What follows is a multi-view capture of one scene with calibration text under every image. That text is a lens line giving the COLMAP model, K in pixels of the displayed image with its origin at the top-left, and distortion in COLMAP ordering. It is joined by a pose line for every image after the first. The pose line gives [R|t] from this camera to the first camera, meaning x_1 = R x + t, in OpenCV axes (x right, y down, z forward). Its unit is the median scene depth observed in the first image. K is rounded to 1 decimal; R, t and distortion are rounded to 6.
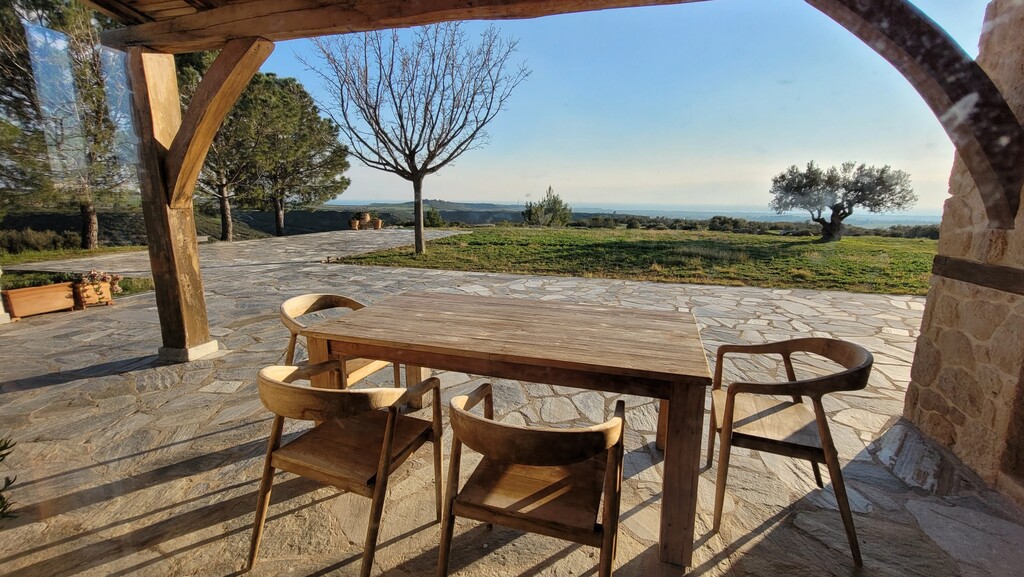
lens RADIAL K [[404.9, 0, 510.3], [0, 404.9, 280.5], [0, 0, 1]] dist [0.000893, -0.000330]
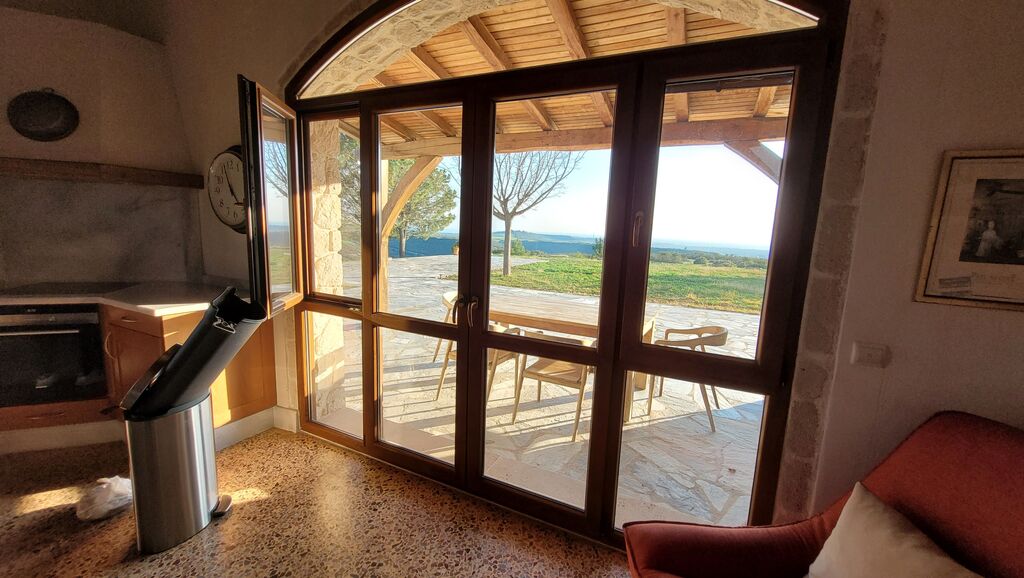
lens RADIAL K [[404.9, 0, 514.4], [0, 404.9, 290.4], [0, 0, 1]] dist [0.000893, -0.000330]
pose [[0.981665, 0.058952, -0.181267, 0.044591], [-0.066803, 0.997061, -0.037515, 0.029203], [0.178523, 0.048936, 0.982718, -0.290734]]
